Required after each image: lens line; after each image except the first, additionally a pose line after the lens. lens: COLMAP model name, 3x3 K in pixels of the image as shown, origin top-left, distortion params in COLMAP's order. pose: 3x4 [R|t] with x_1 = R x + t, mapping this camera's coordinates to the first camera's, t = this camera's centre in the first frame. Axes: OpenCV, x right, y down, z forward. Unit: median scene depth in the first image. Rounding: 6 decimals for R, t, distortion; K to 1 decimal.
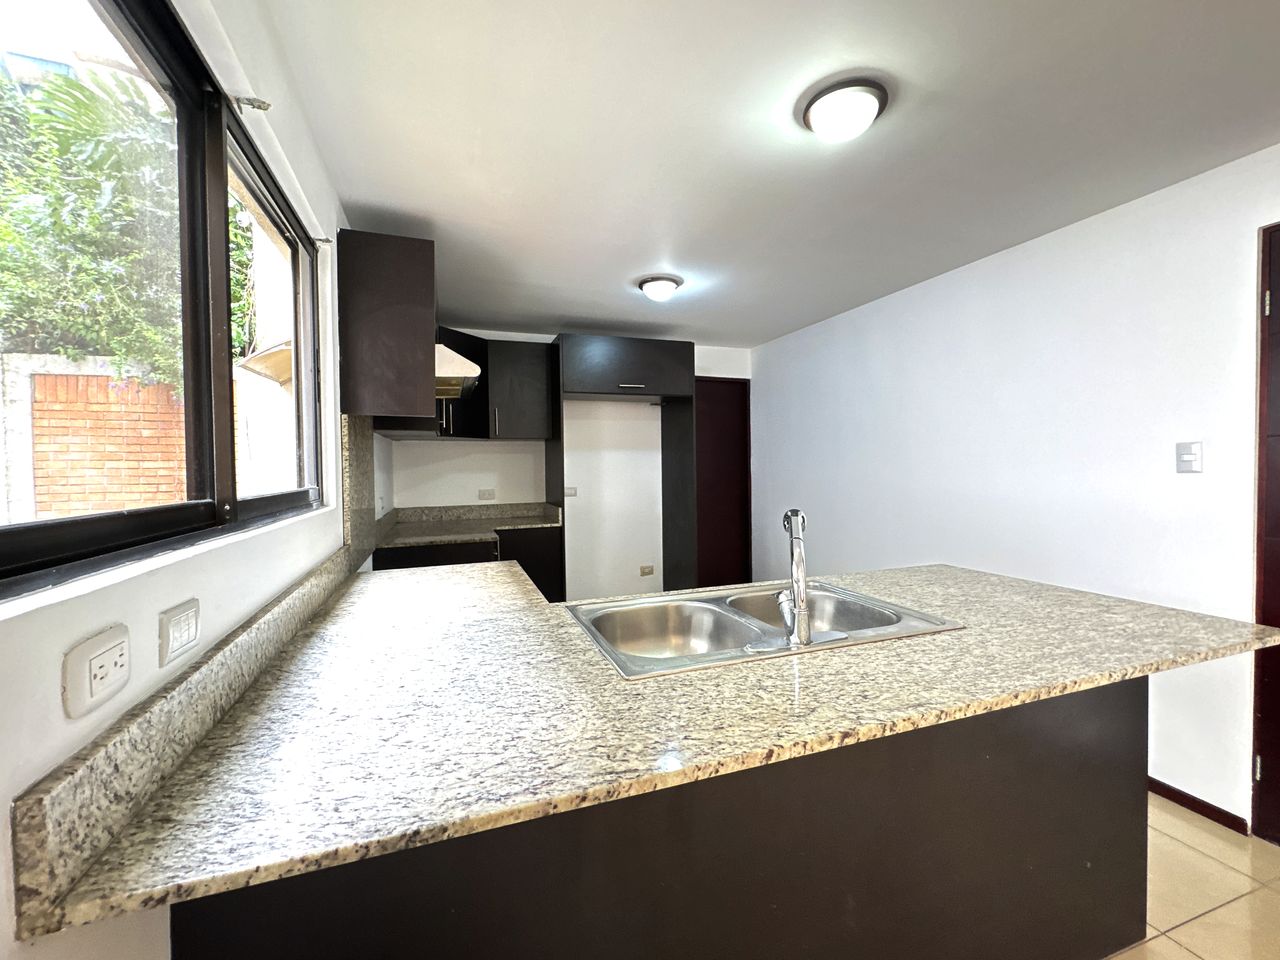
lens RADIAL K [[552.1, 0, 643.8], [0, 552.1, 476.0], [0, 0, 1]] dist [0.000819, 0.000096]
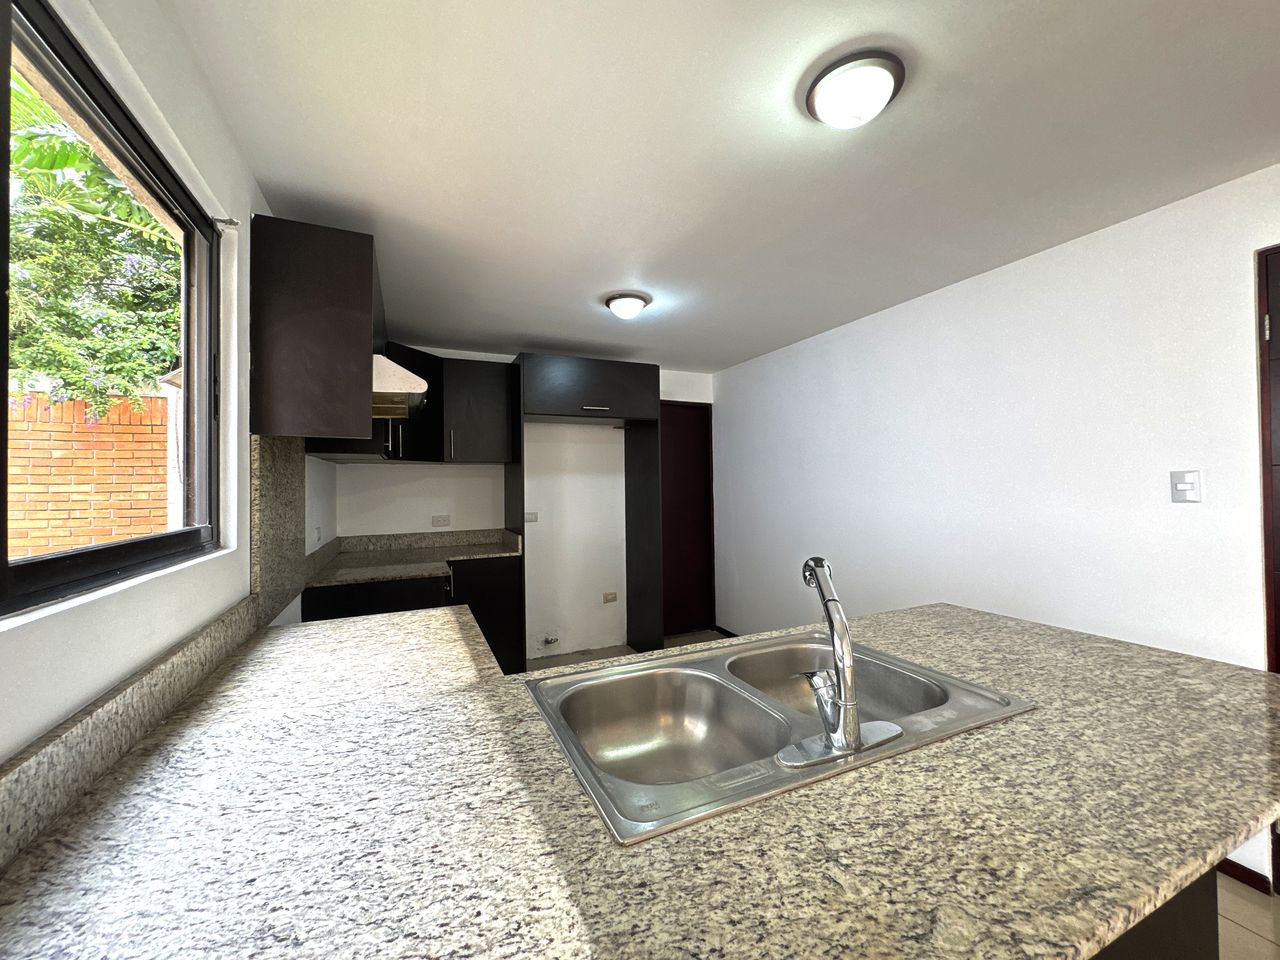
lens RADIAL K [[514.3, 0, 643.6], [0, 514.3, 478.8], [0, 0, 1]] dist [-0.000657, -0.000266]
pose [[0.996447, 0.000958, 0.084218, -0.029519], [0.001709, 0.999499, -0.031590, -0.022134], [-0.084206, 0.031622, 0.995946, 0.204674]]
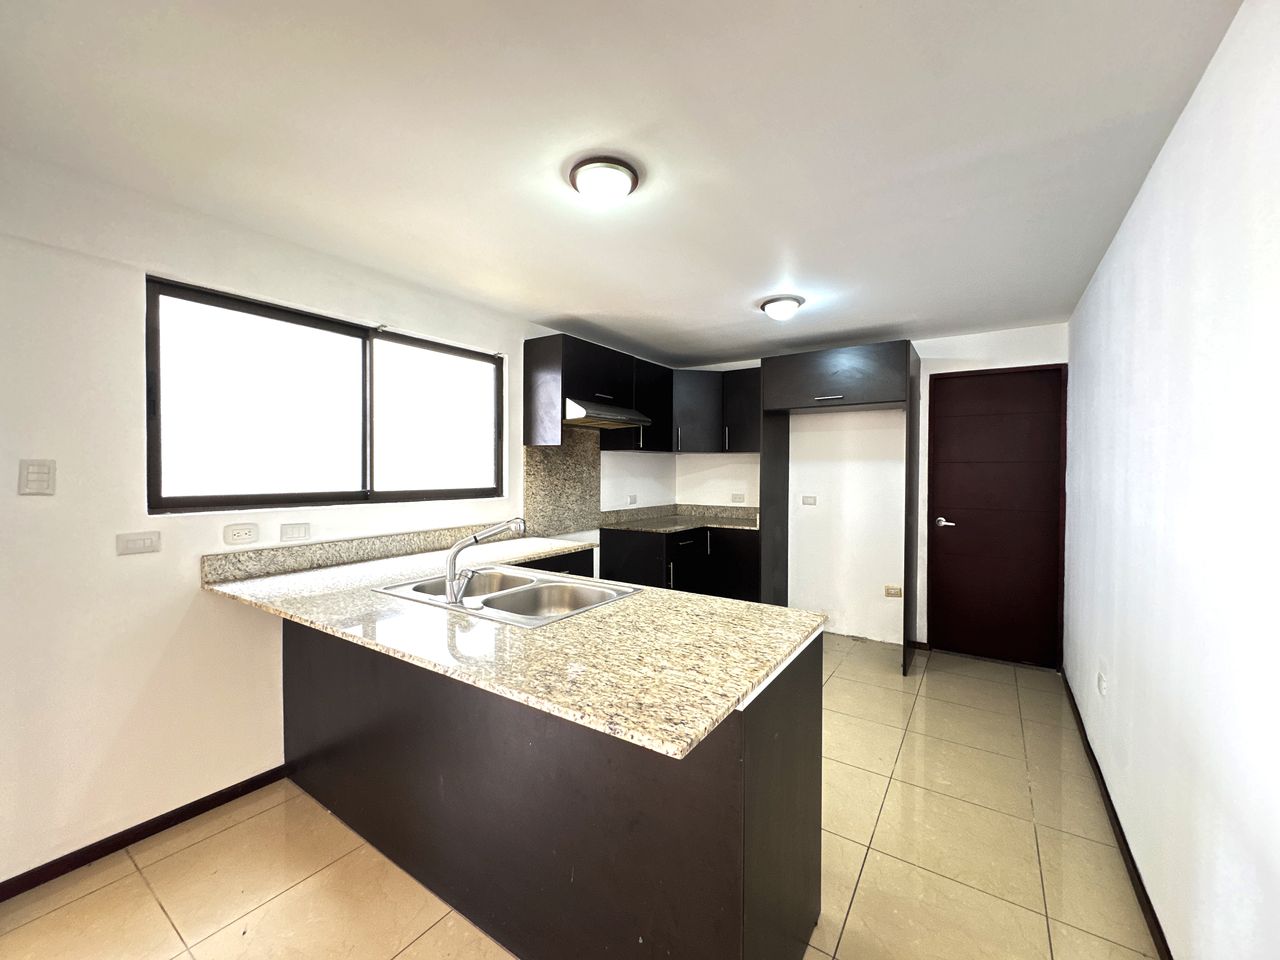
lens RADIAL K [[514.3, 0, 636.1], [0, 514.3, 474.9], [0, 0, 1]] dist [-0.000657, -0.000266]
pose [[0.584549, 0.023545, -0.811017, 1.085970], [-0.026746, 0.999595, 0.009742, -0.048520], [0.810918, 0.015997, 0.584941, 0.363585]]
